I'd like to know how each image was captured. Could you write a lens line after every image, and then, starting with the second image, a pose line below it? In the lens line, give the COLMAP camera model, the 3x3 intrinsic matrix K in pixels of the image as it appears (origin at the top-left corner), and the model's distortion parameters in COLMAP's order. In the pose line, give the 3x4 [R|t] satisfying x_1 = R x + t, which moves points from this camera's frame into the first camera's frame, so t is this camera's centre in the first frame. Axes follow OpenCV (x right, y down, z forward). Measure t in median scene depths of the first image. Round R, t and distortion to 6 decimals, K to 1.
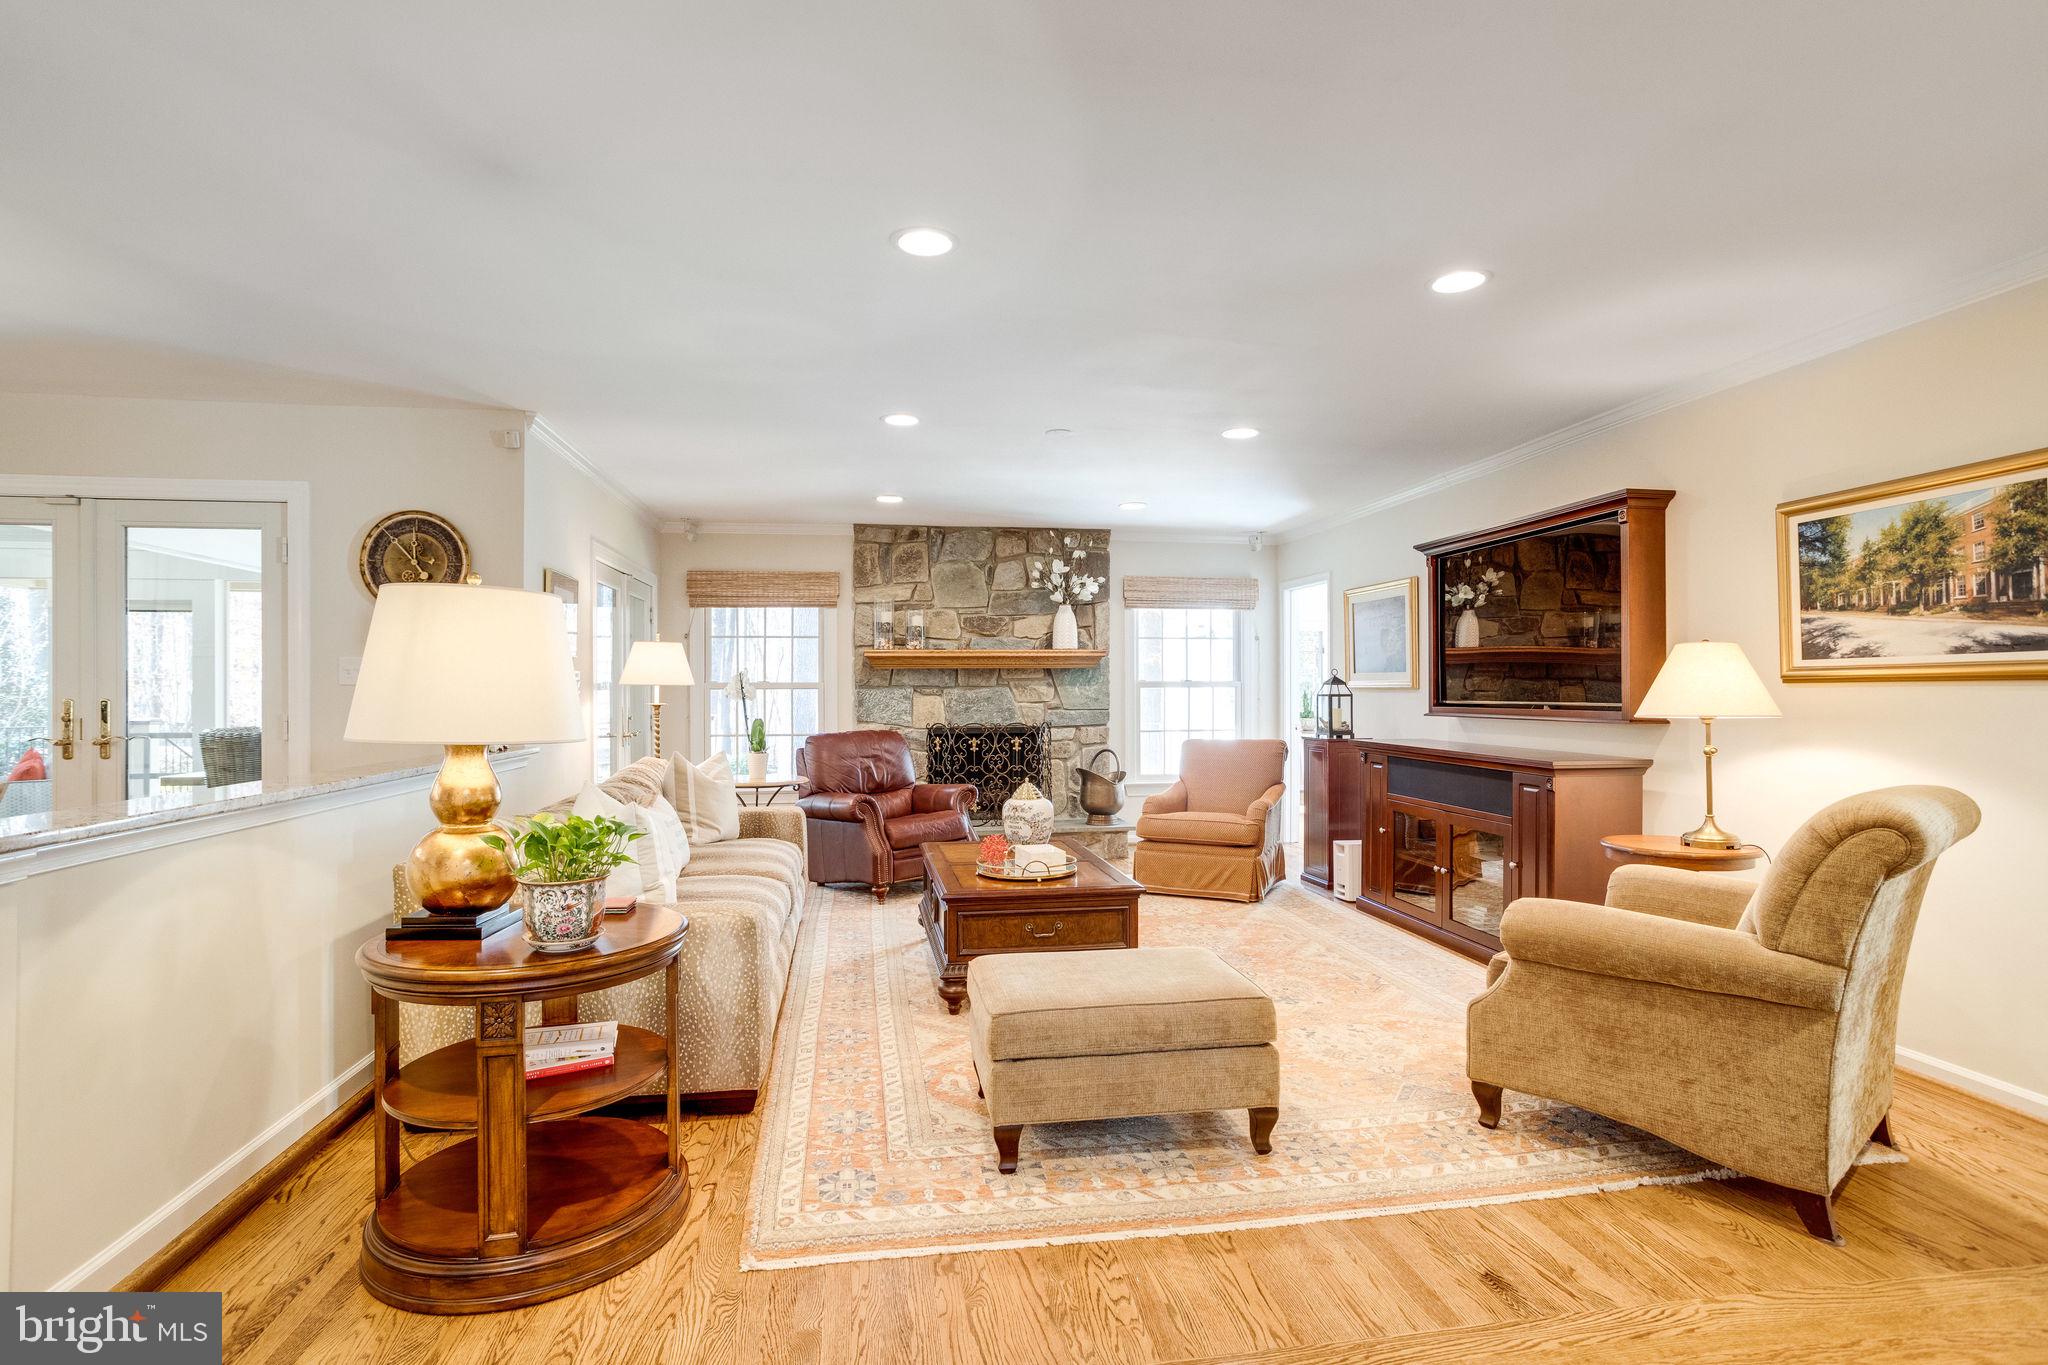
lens RADIAL K [[990.0, 0, 1018.4], [0, 990.0, 687.2], [0, 0, 1]] dist [-0.021782, 0.010461]
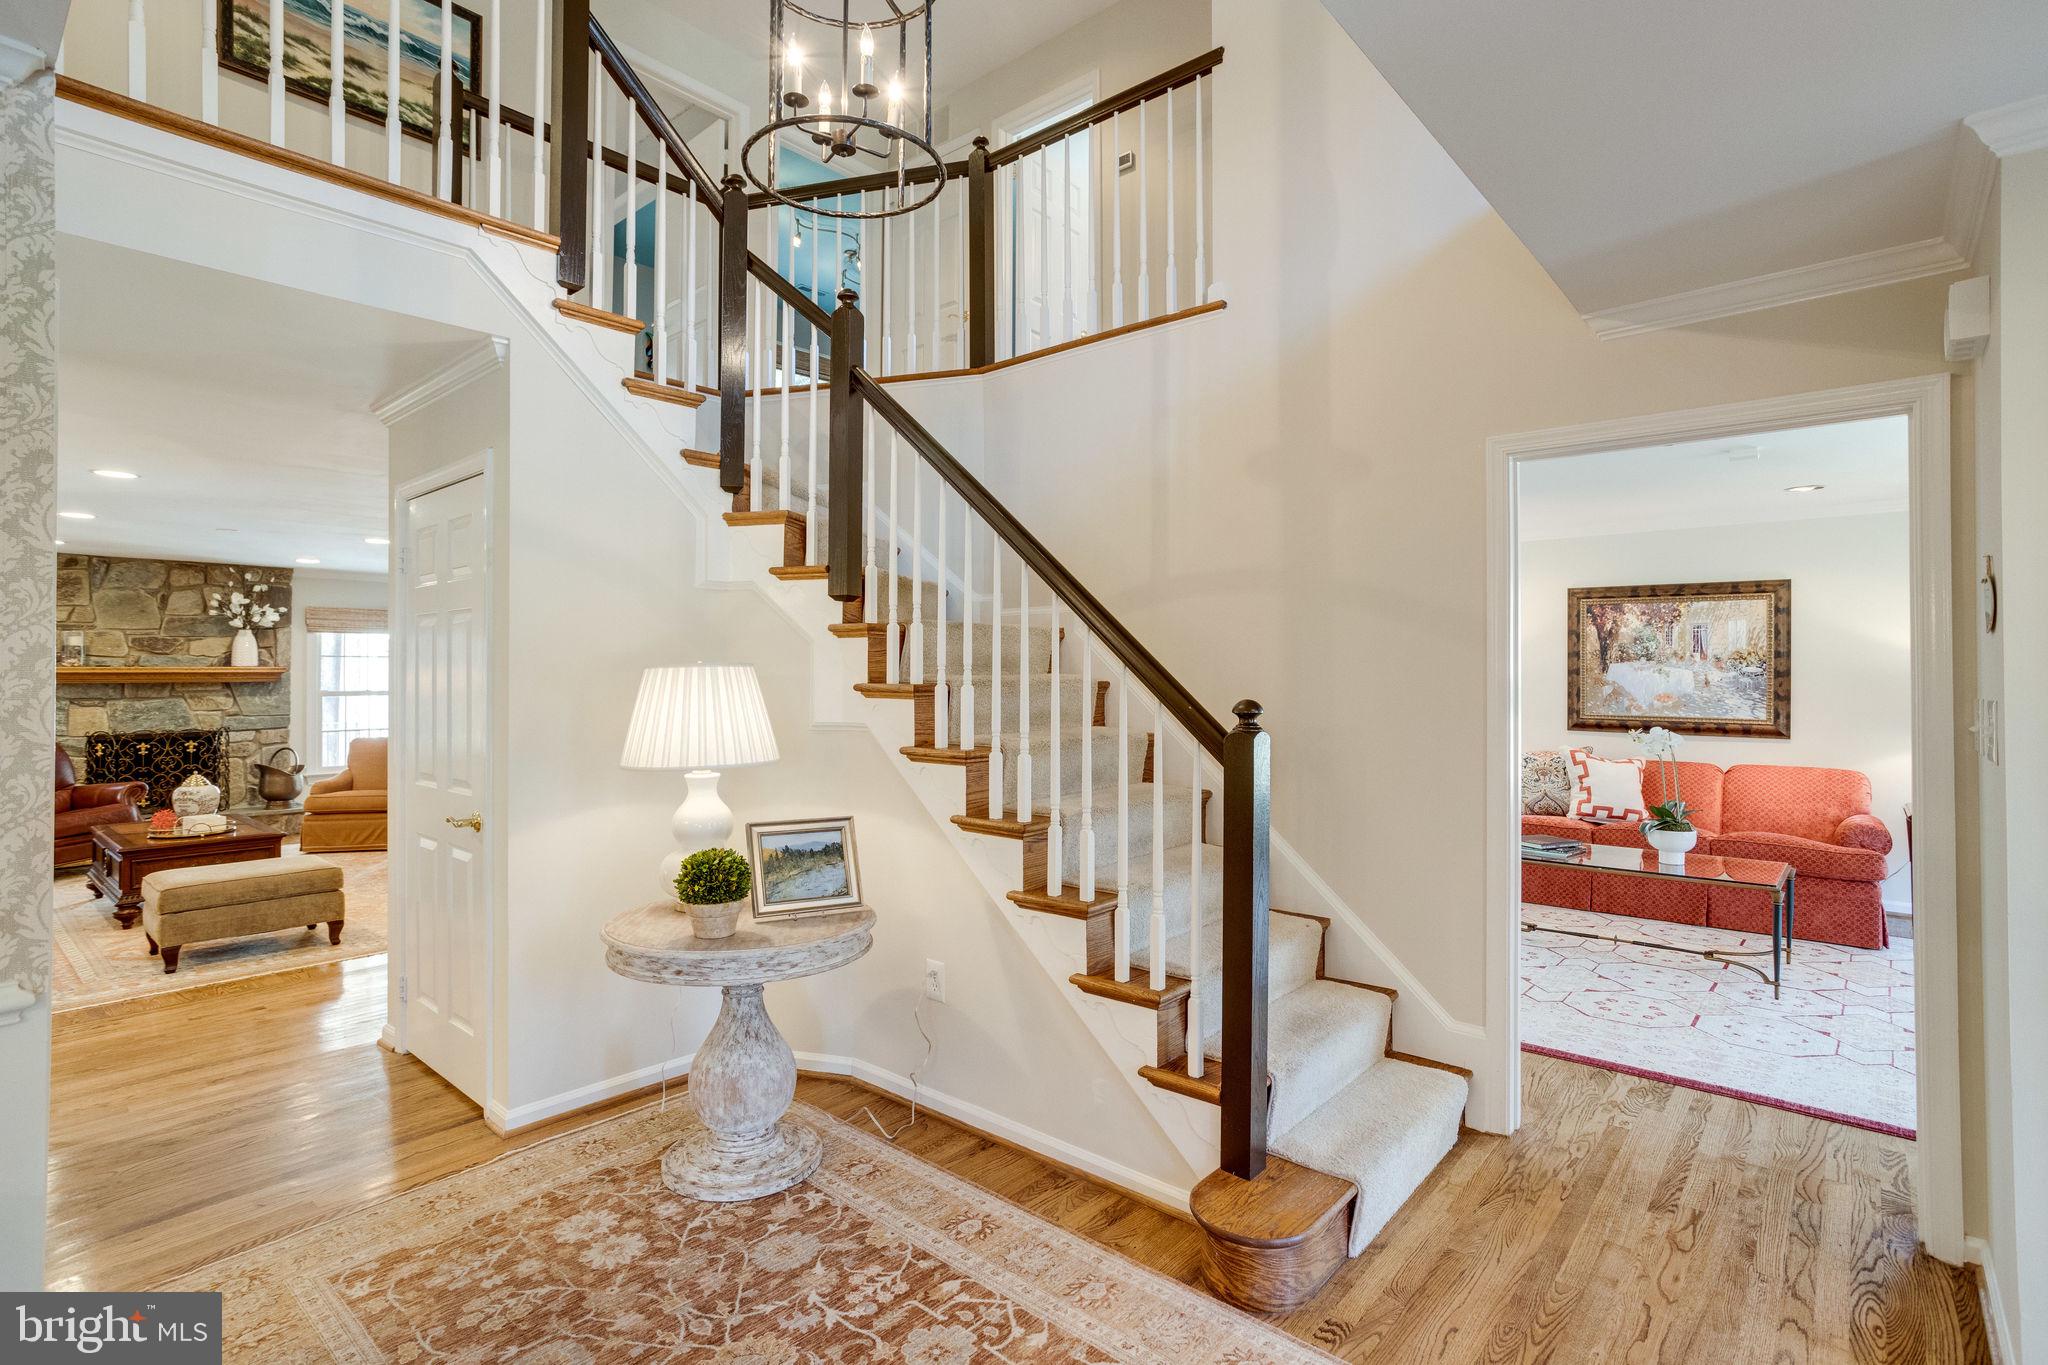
lens RADIAL K [[990.0, 0, 1036.2], [0, 990.0, 667.0], [0, 0, 1]] dist [-0.021782, 0.010461]
pose [[0.765136, 0.008182, 0.643816, 0.016433], [-0.005330, 0.999965, -0.006374, -0.035787], [-0.643846, 0.001445, 0.765154, -0.549552]]
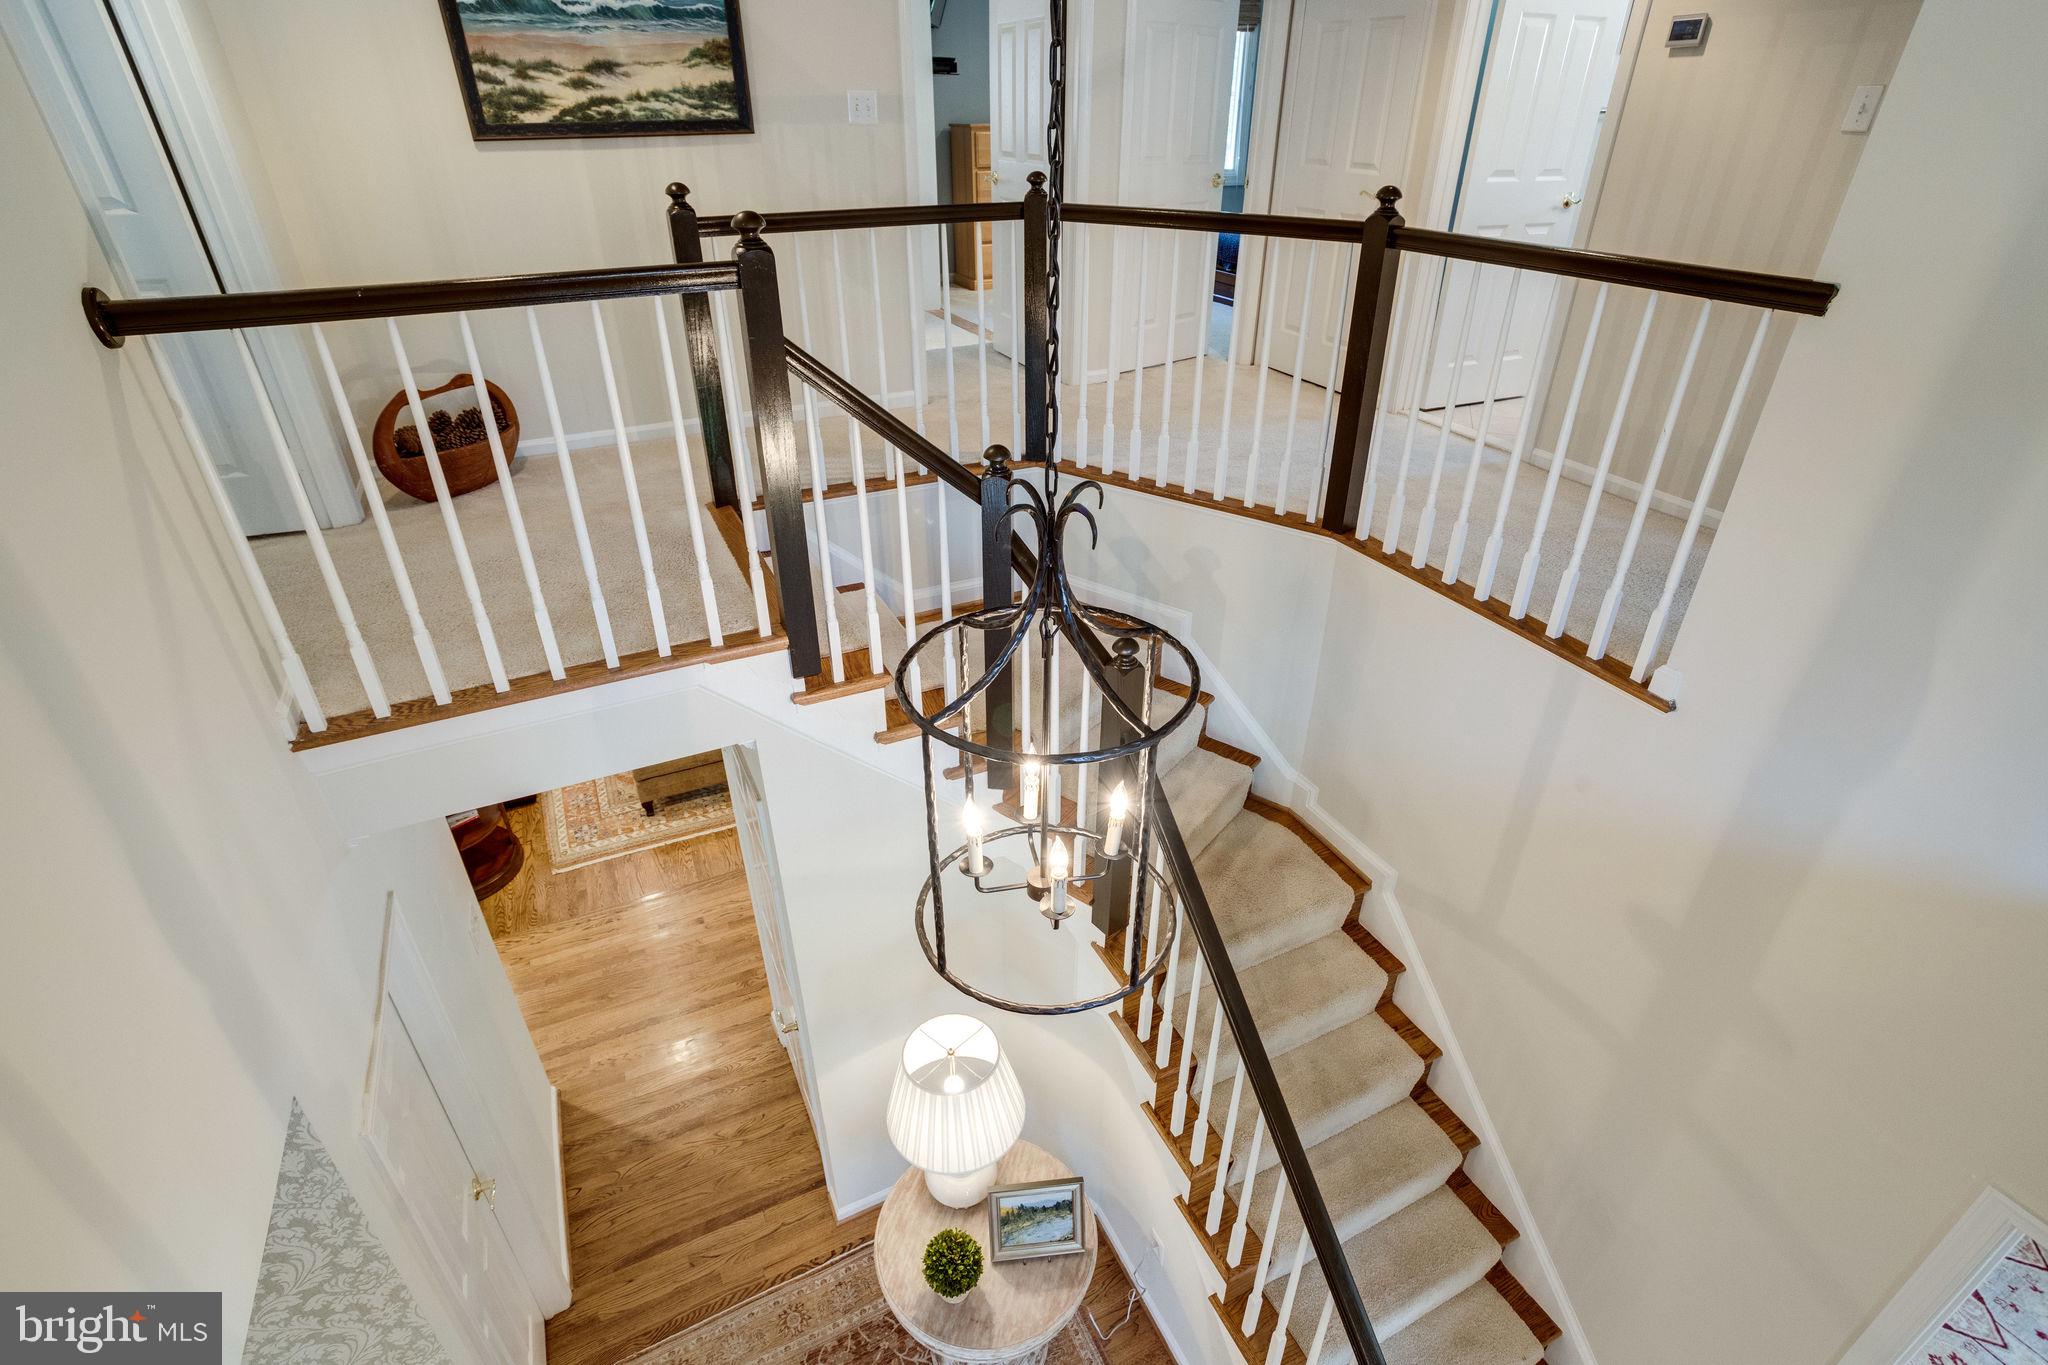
lens RADIAL K [[990.0, 0, 1041.3], [0, 990.0, 676.6], [0, 0, 1]] dist [-0.021782, 0.010461]
pose [[0.956545, -0.138331, 0.256681, 0.122827], [-0.011714, 0.861360, 0.507860, -0.398565], [-0.291348, -0.488798, 0.822310, -0.433744]]
